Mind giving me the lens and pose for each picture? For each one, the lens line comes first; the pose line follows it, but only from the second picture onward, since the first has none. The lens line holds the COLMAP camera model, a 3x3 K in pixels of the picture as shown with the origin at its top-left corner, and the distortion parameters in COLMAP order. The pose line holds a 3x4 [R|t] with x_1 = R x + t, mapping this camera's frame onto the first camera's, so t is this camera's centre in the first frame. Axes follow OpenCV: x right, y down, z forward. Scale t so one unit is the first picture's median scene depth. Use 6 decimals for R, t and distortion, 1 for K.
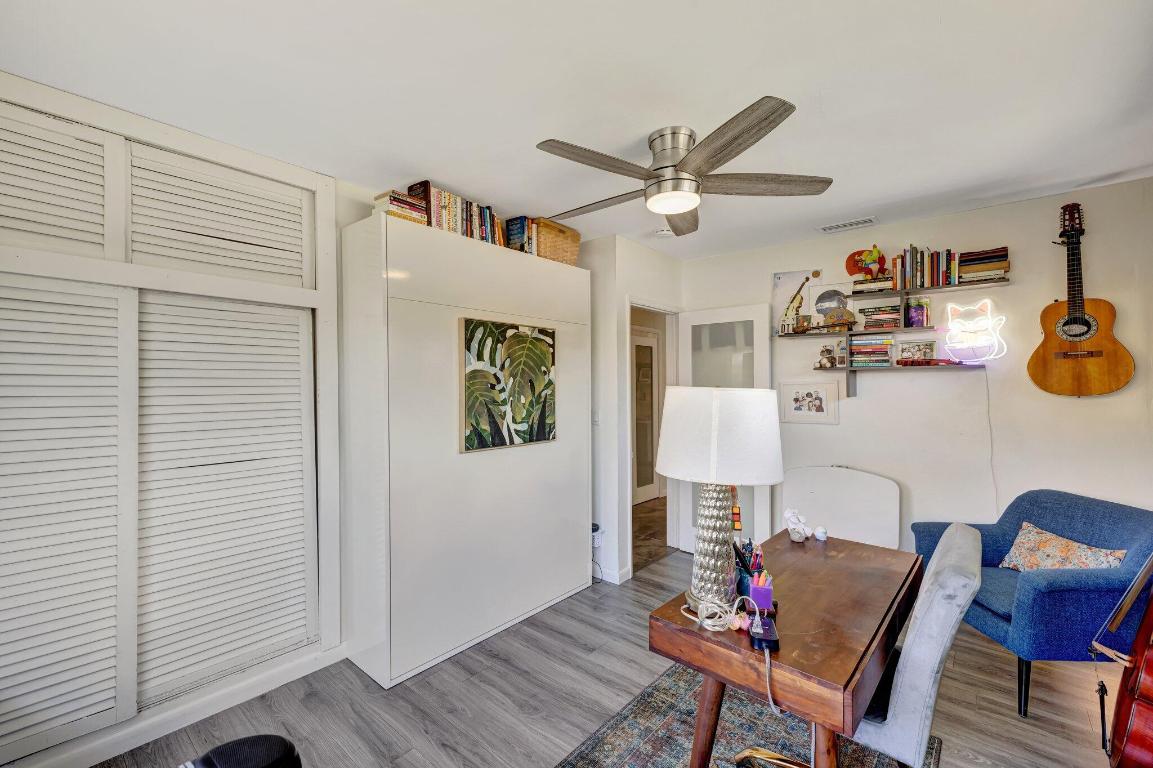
lens RADIAL K [[479.3, 0, 566.1], [0, 479.3, 381.4], [0, 0, 1]] dist [0.003415, -0.000473]
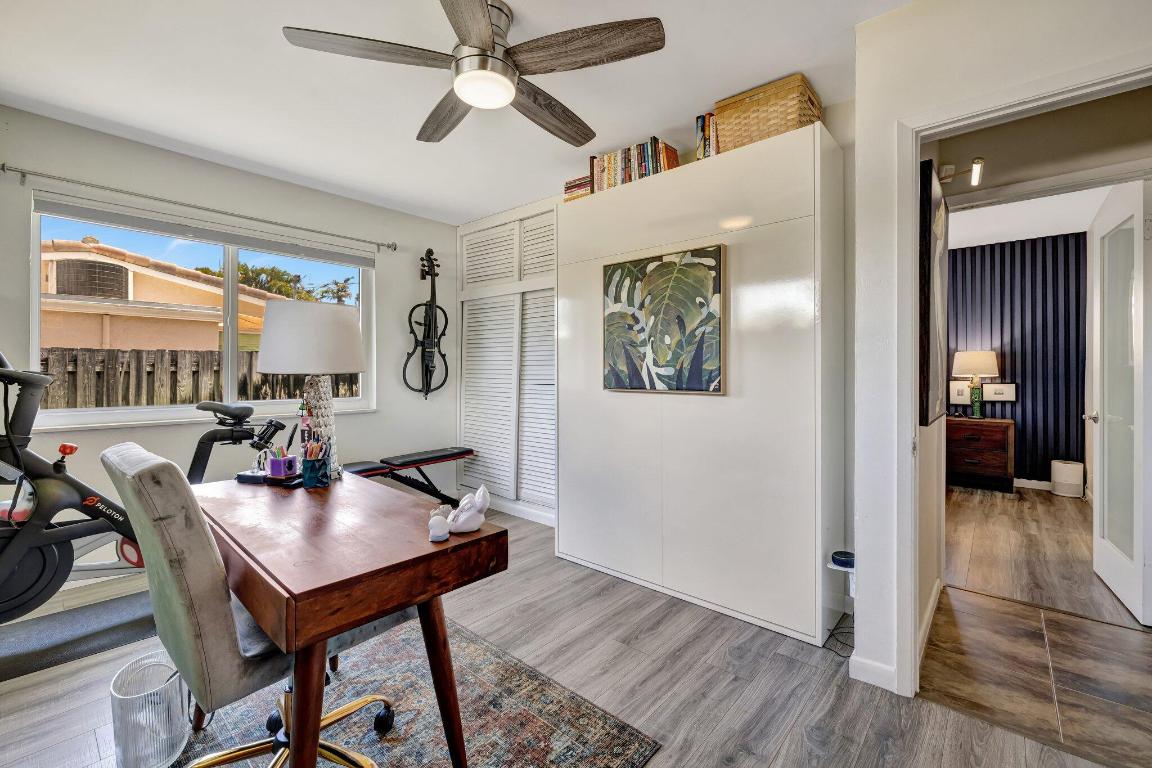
lens RADIAL K [[478.8, 0, 569.3], [0, 478.8, 372.8], [0, 0, 1]] dist [0.003415, -0.000473]
pose [[0.008588, 0.005309, -0.999949, 0.802652], [0.007569, 0.999957, 0.005374, 0.095075], [0.999934, -0.007615, 0.008548, 0.845046]]
